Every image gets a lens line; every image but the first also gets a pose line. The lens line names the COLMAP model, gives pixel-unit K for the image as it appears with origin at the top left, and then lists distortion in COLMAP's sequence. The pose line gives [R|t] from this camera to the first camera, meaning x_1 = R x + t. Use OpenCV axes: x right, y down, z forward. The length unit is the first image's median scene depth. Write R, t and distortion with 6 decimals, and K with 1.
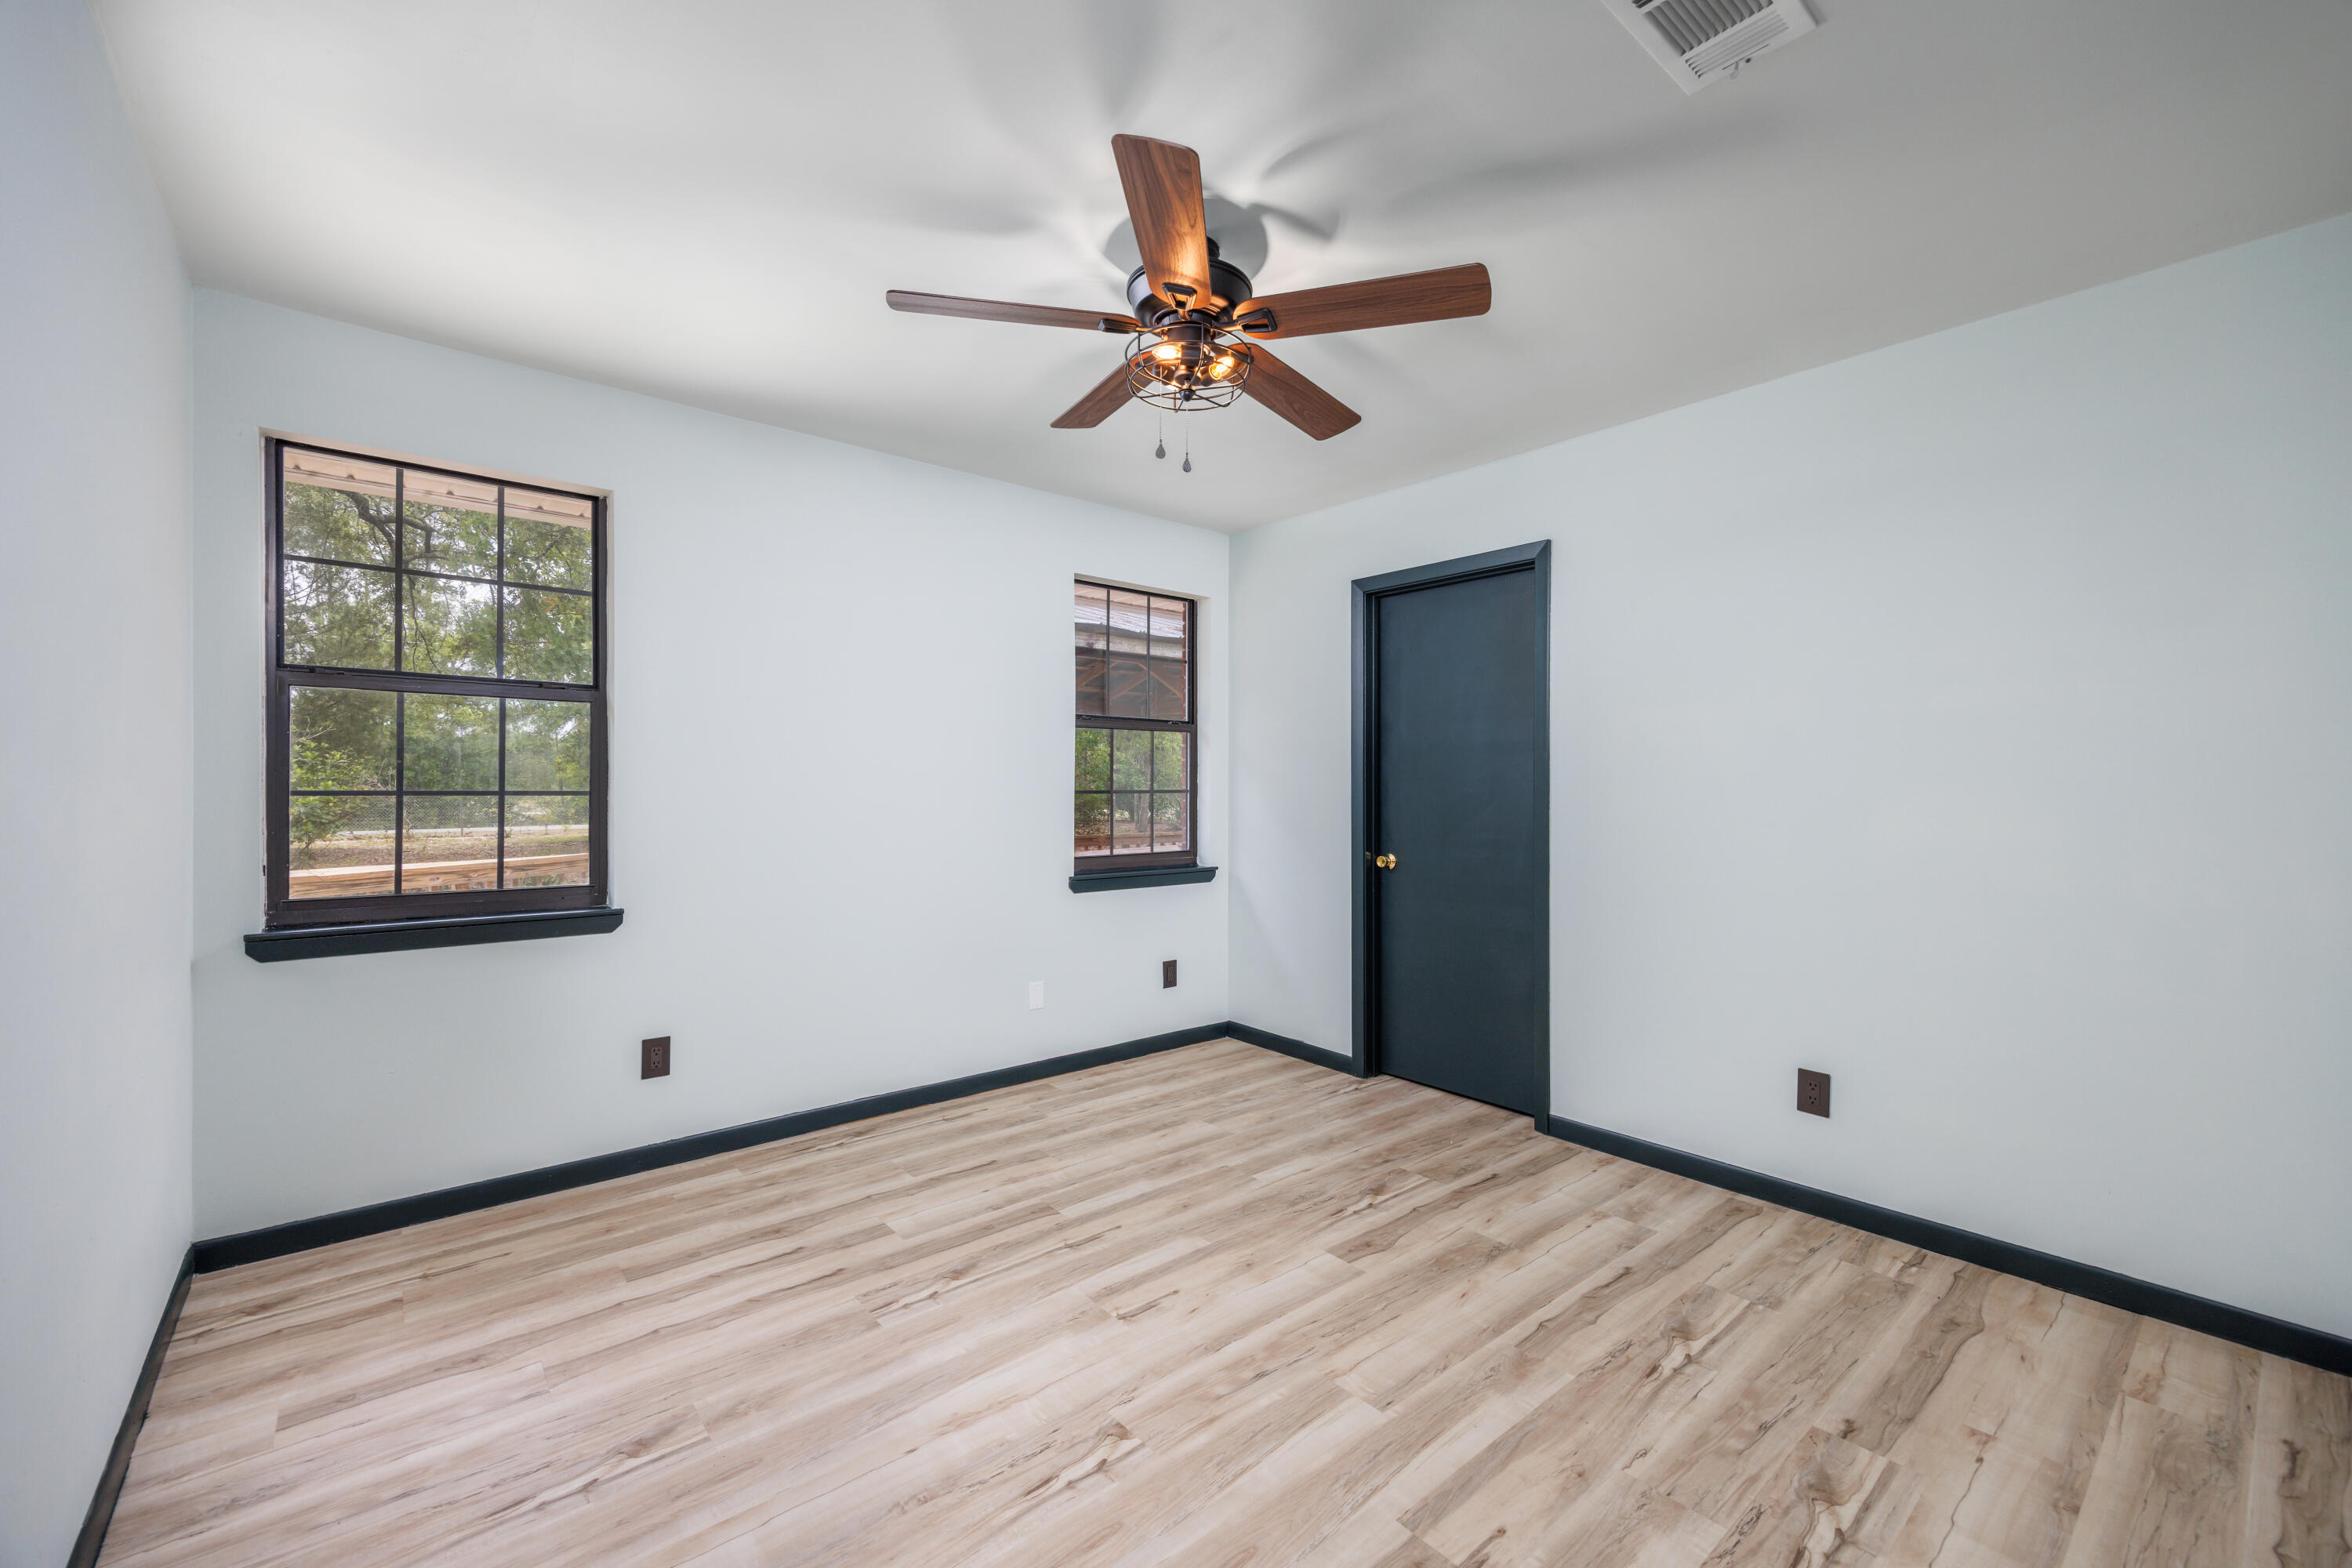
lens RADIAL K [[906.5, 0, 1183.5], [0, 906.5, 792.4], [0, 0, 1]] dist [-0.000020, 0.000191]
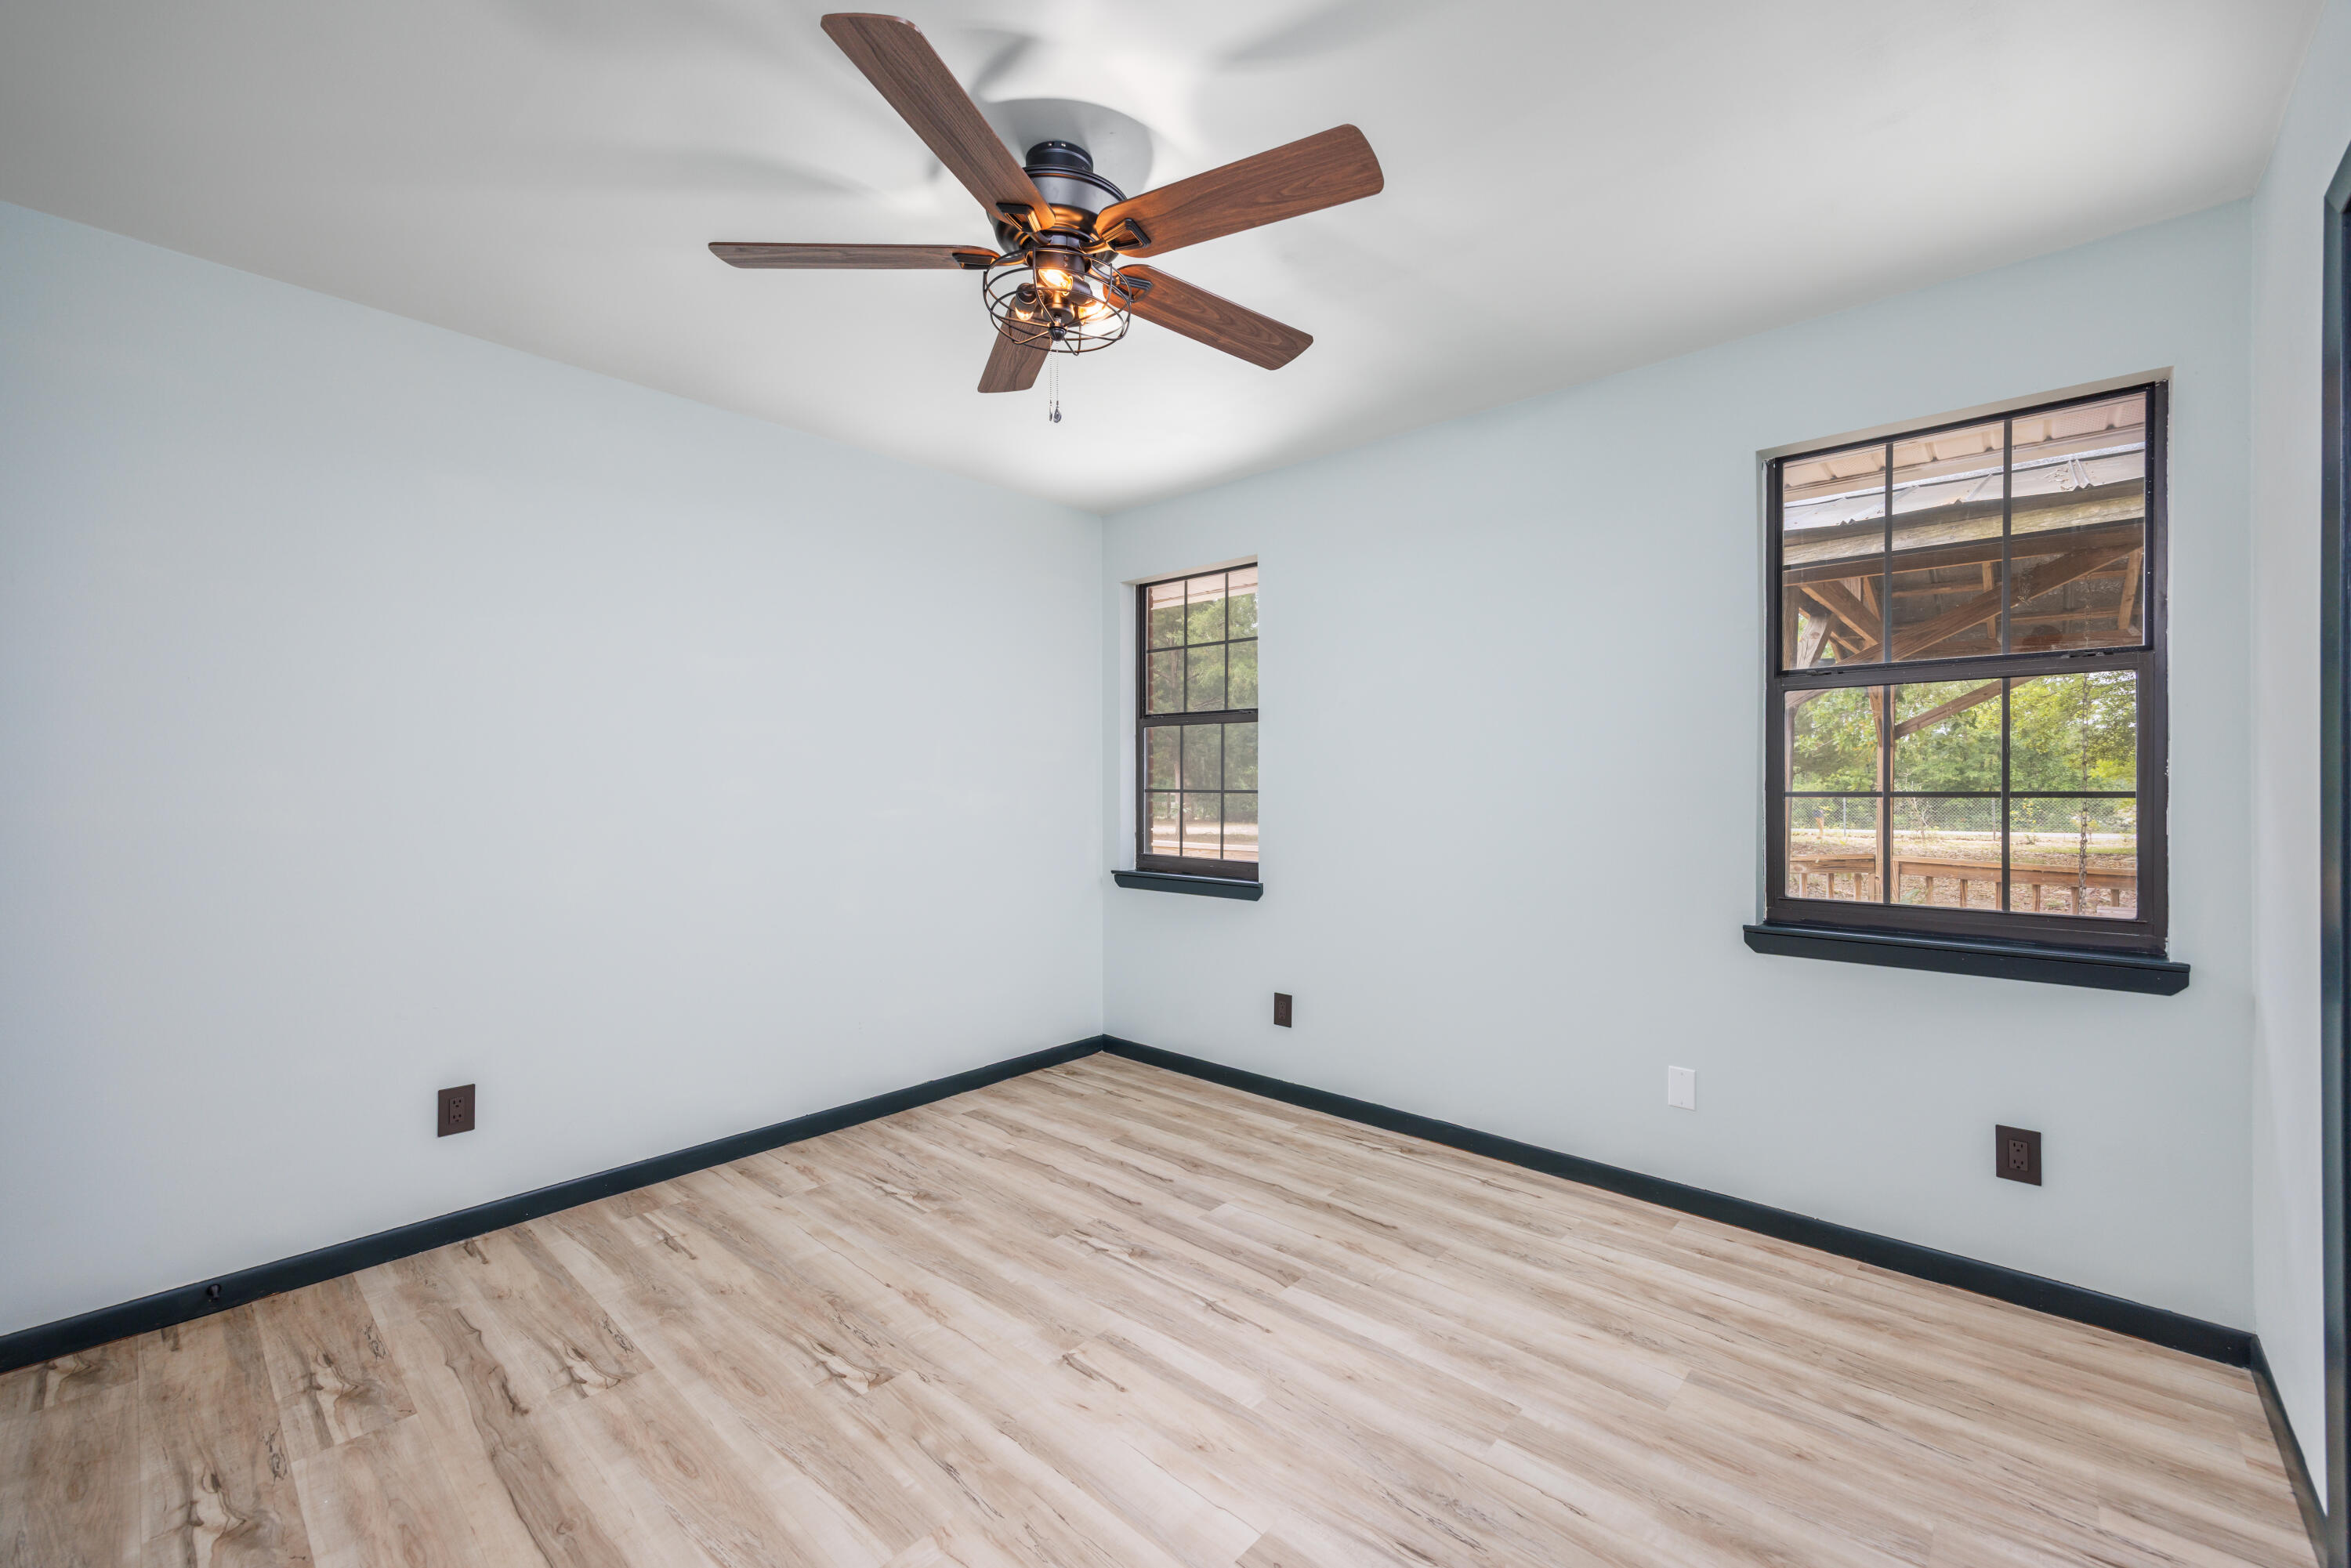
lens RADIAL K [[921.8, 0, 1186.9], [0, 921.8, 776.5], [0, 0, 1]] dist [0.002321, 0.000246]
pose [[0.167539, -0.011311, -0.985801, 0.662020], [-0.007551, 0.999890, -0.012756, -0.002280], [0.985837, 0.009581, 0.167435, 0.713140]]
